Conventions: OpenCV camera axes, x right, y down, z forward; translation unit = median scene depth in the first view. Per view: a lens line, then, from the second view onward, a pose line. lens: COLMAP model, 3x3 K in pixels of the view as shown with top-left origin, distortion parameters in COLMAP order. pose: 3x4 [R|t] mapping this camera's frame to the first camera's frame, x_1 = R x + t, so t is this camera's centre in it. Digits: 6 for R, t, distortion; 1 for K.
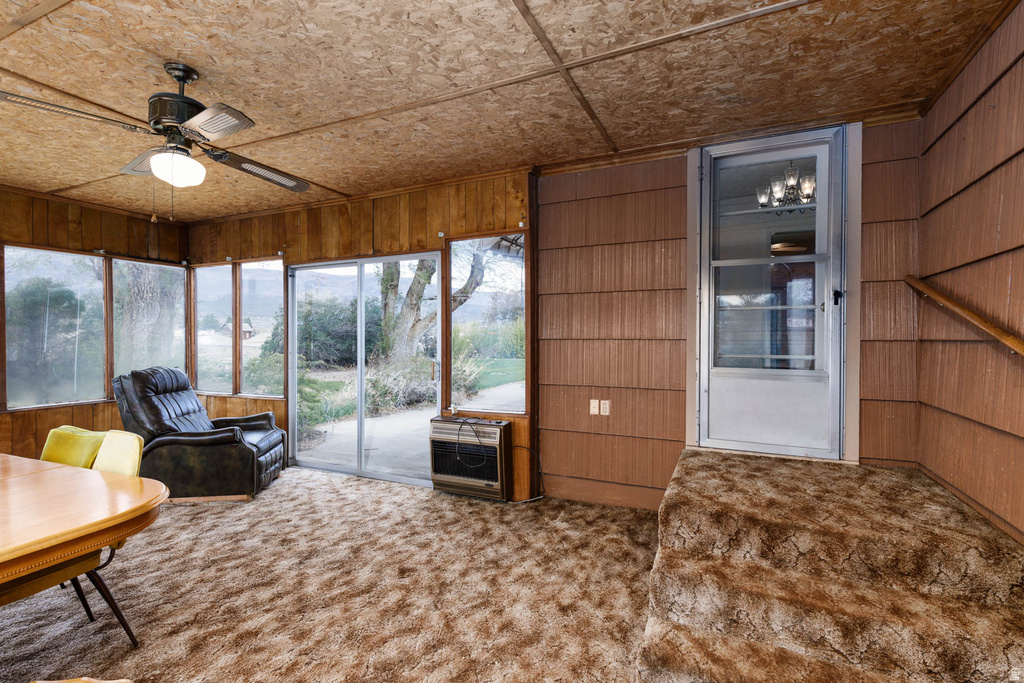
lens RADIAL K [[470.2, 0, 512.9], [0, 470.2, 339.7], [0, 0, 1]] dist [0.003700, -0.000199]
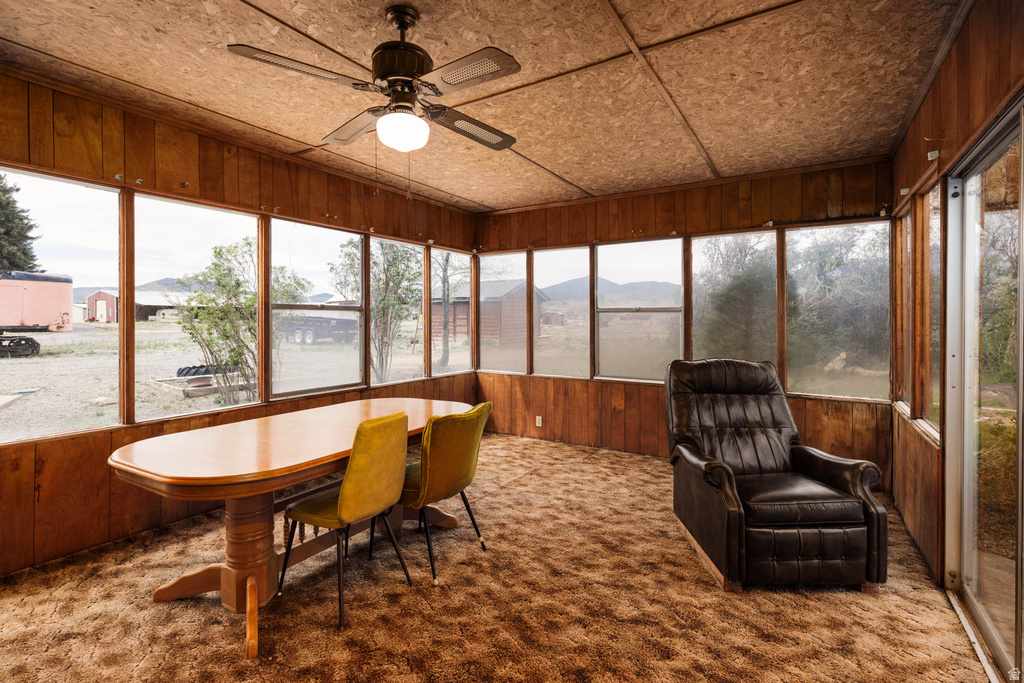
lens RADIAL K [[470.2, 0, 517.5], [0, 470.2, 319.3], [0, 0, 1]] dist [0.003700, -0.000199]
pose [[-0.130150, 0.000571, -0.991494, 0.089625], [-0.008025, 0.999966, 0.001630, -0.007680], [0.991462, 0.008169, -0.130141, 0.893923]]
